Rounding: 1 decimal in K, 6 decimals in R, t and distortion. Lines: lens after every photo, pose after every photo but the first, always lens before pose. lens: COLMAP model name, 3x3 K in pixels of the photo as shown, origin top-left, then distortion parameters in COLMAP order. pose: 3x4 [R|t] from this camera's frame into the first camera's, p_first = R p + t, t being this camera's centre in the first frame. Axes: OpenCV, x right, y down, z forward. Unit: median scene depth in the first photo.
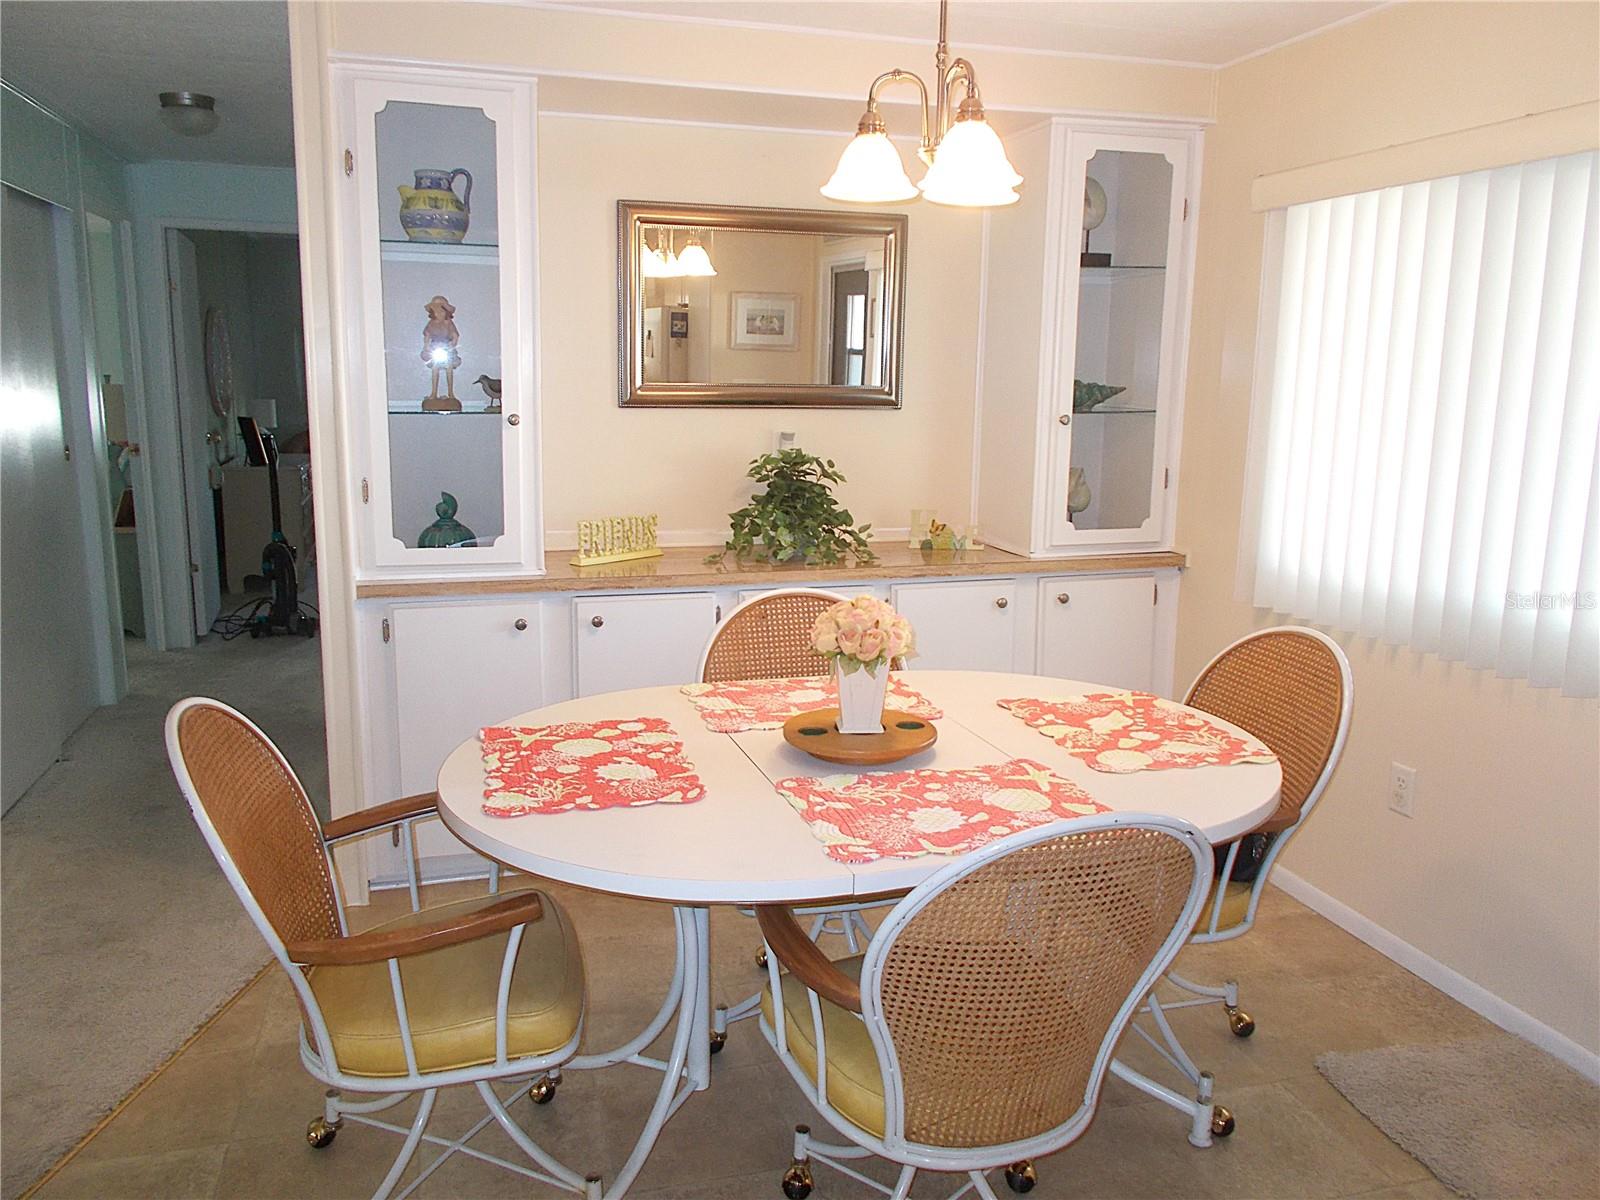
lens RADIAL K [[1248.4, 0, 798.0], [0, 1248.4, 600.8], [0, 0, 1]] dist [-0.015209, 0.035175]
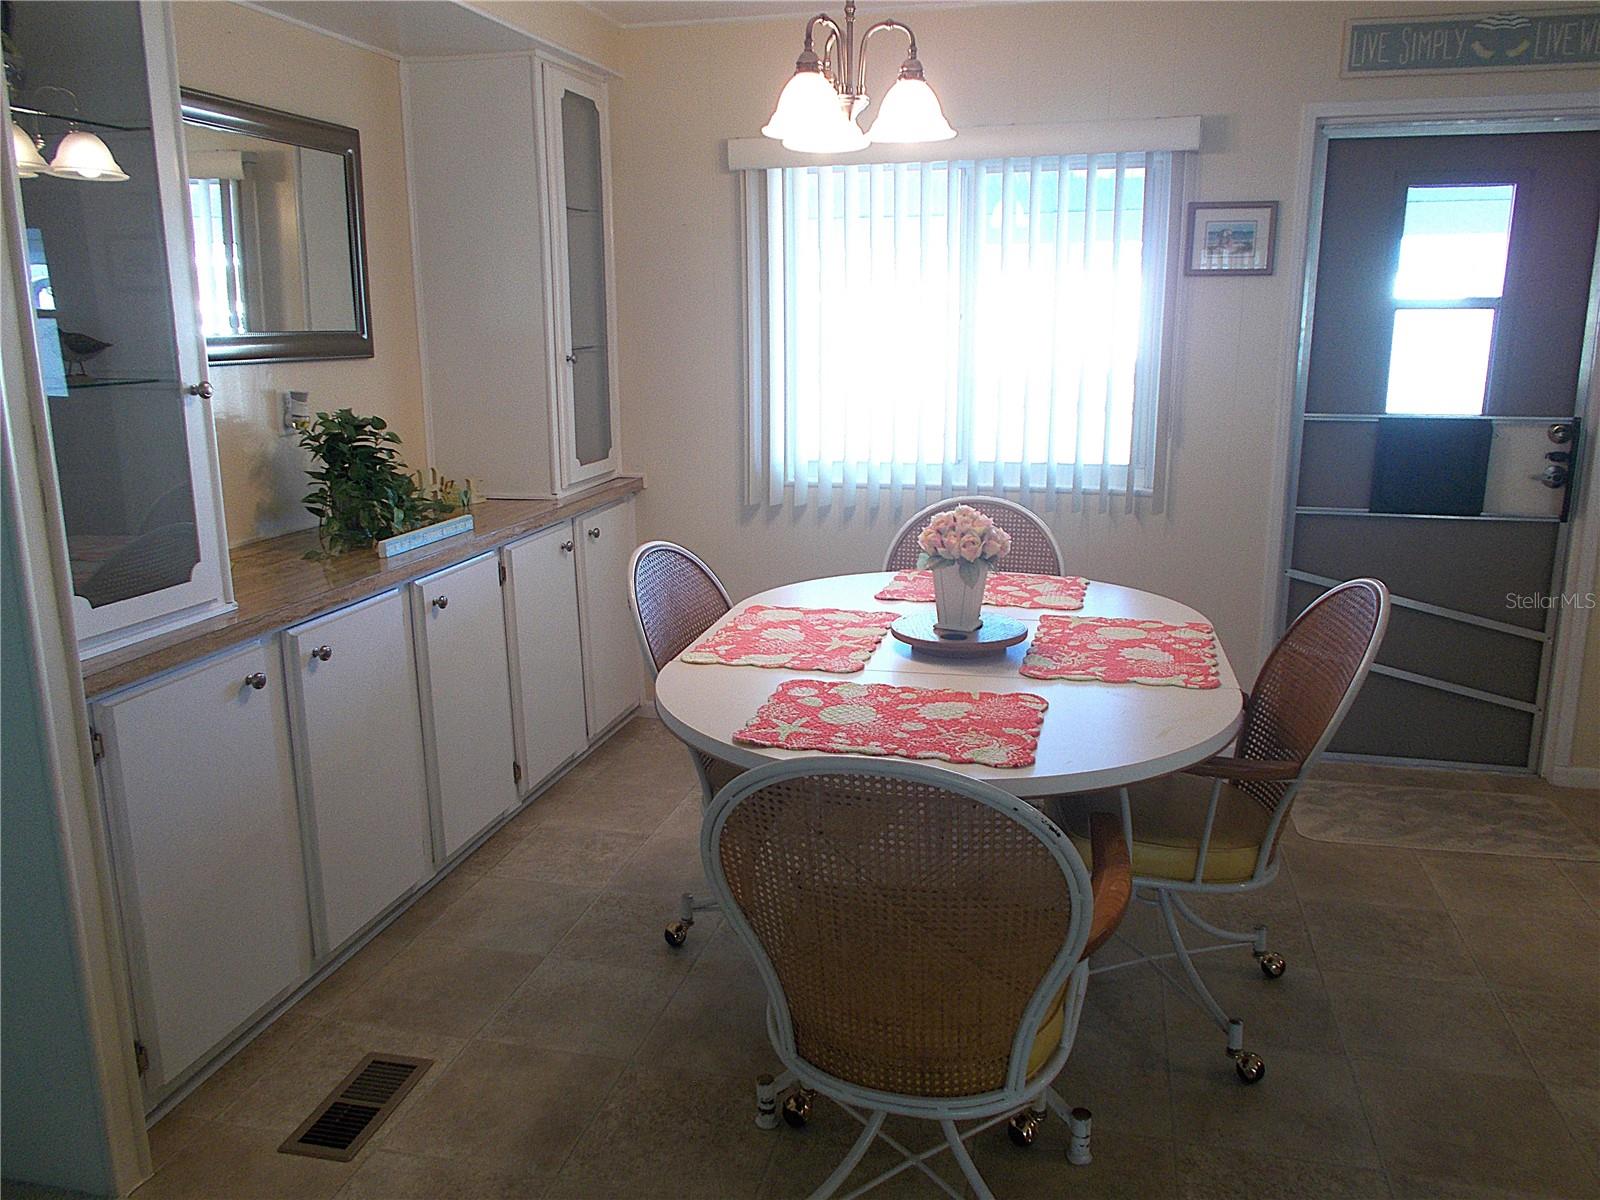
lens RADIAL K [[1248.4, 0, 798.0], [0, 1248.4, 600.8], [0, 0, 1]] dist [-0.015209, 0.035175]
pose [[0.490068, -0.211446, 0.845650, -0.804684], [0.175990, 0.974156, 0.141589, -0.086979], [-0.853734, 0.079437, 0.514615, 0.456229]]
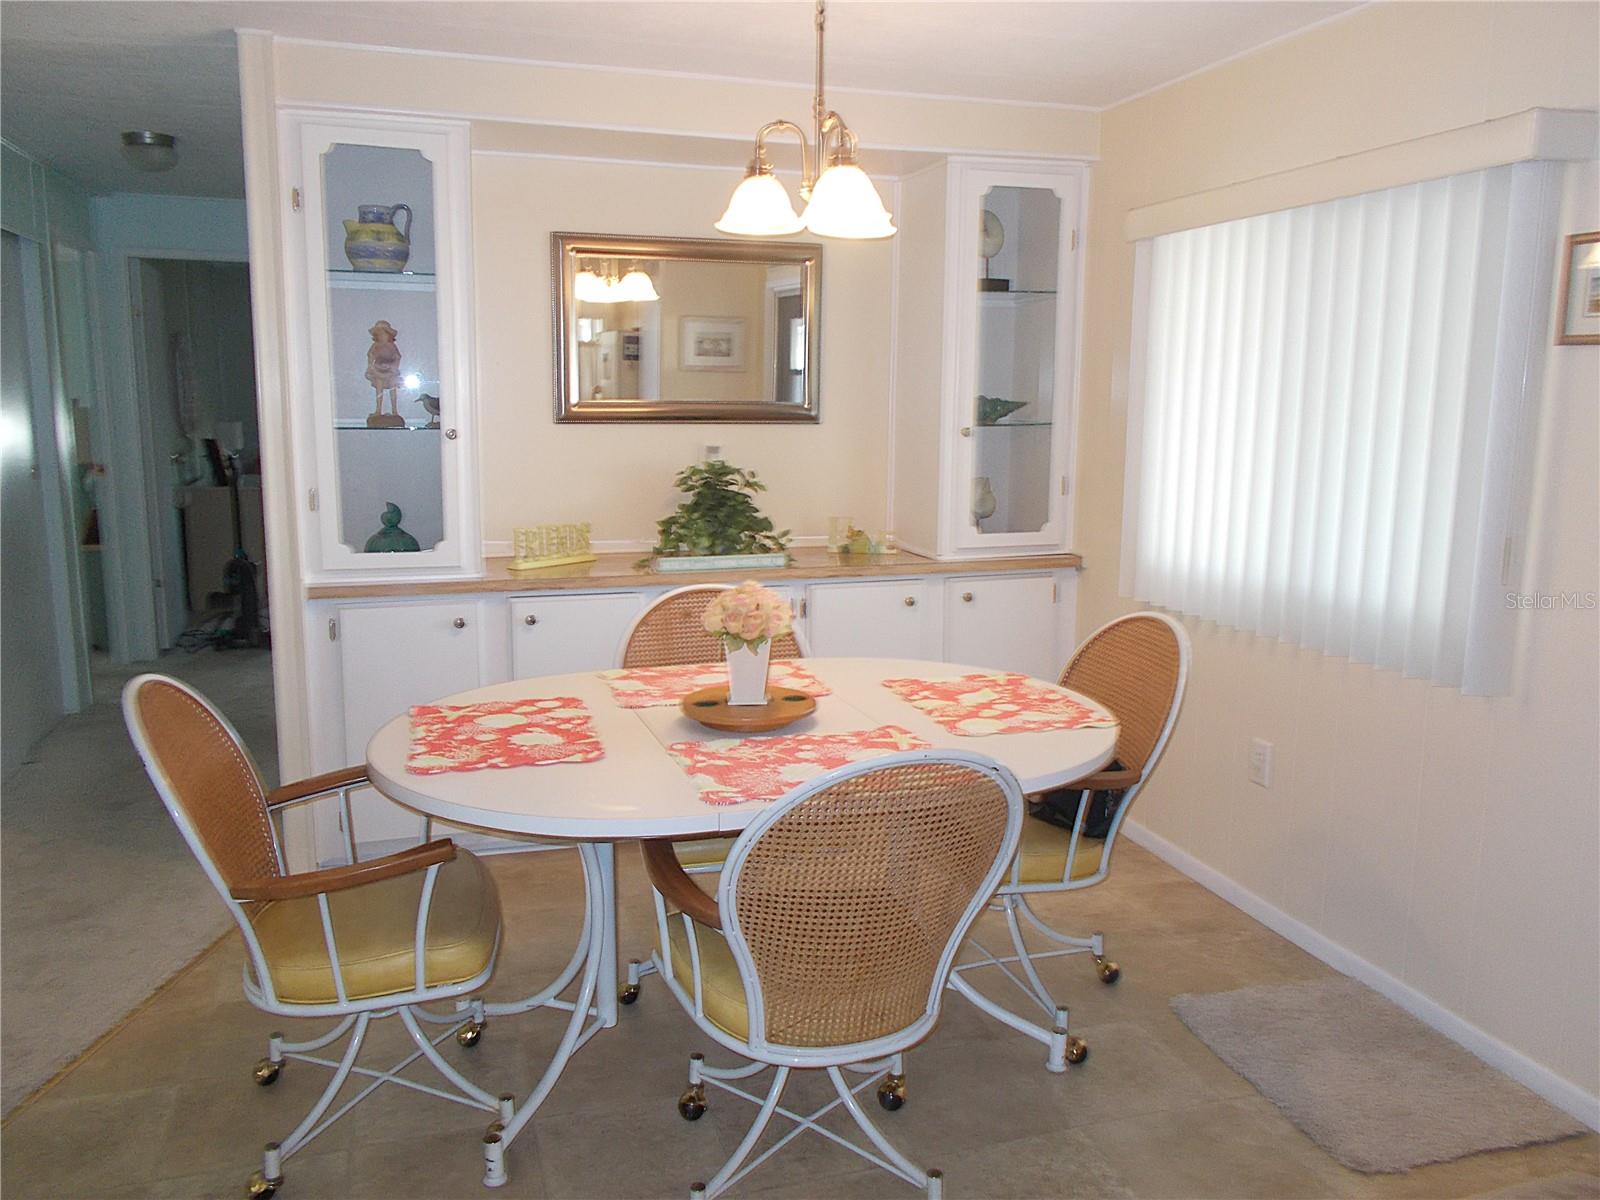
lens RADIAL K [[1250.5, 0, 800.0], [0, 1250.5, 600.0], [0, 0, 1]] dist [0.011295, -0.004035]
pose [[0.999790, -0.009376, 0.018207, 0.064260], [0.009719, 0.999775, -0.018848, 0.027284], [-0.018026, 0.019021, 0.999657, -0.112279]]
